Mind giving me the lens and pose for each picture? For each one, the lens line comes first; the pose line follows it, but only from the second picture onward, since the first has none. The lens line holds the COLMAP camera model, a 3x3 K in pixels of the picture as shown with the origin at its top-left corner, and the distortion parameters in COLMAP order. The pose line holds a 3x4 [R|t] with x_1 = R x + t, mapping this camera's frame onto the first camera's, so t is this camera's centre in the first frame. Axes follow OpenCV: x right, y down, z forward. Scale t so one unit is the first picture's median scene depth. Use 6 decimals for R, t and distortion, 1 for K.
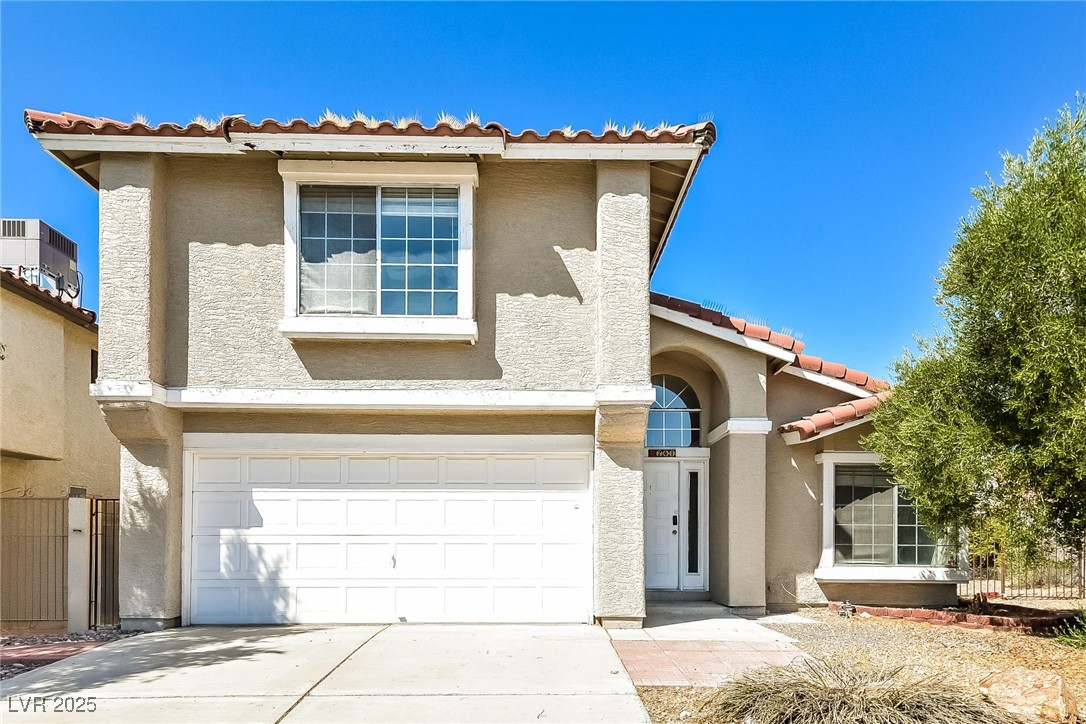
lens RADIAL K [[722.2, 0, 543.9], [0, 722.2, 401.3], [0, 0, 1]] dist [0.001040, 0.023250]
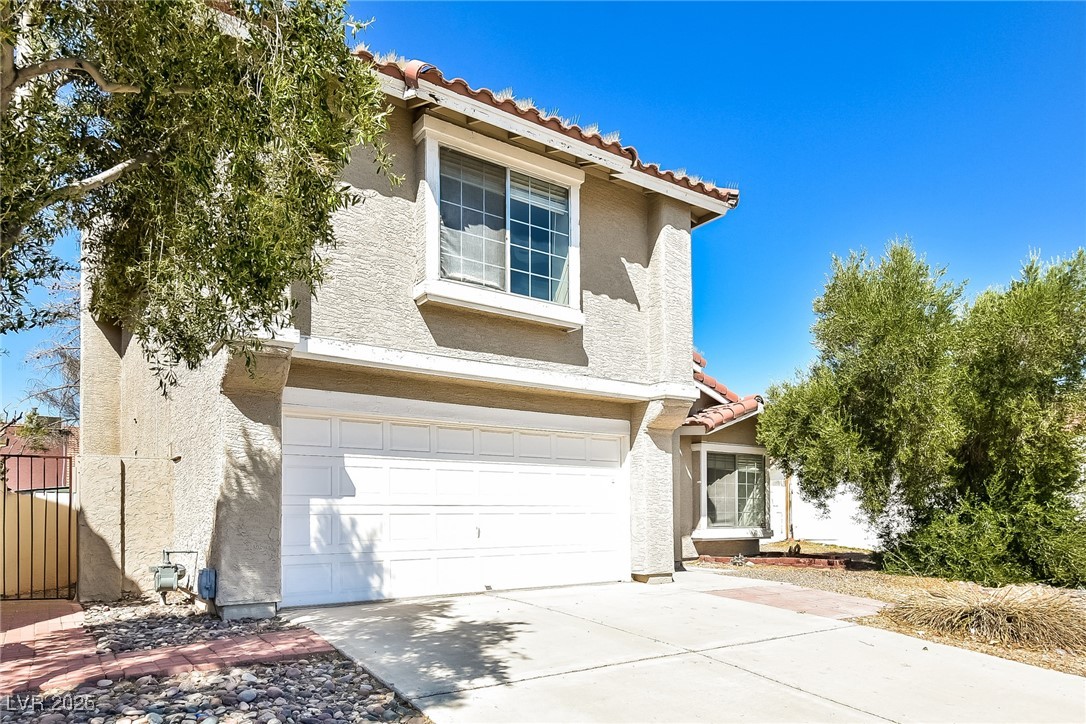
lens RADIAL K [[670.4, 0, 543.0], [0, 670.4, 362.0], [0, 0, 1]] dist [-0.000197, -0.000370]
pose [[0.834382, 0.116089, 0.538823, -0.679518], [-0.104306, 0.993161, -0.052456, 0.024341], [-0.541228, -0.012434, 0.840784, 0.159821]]
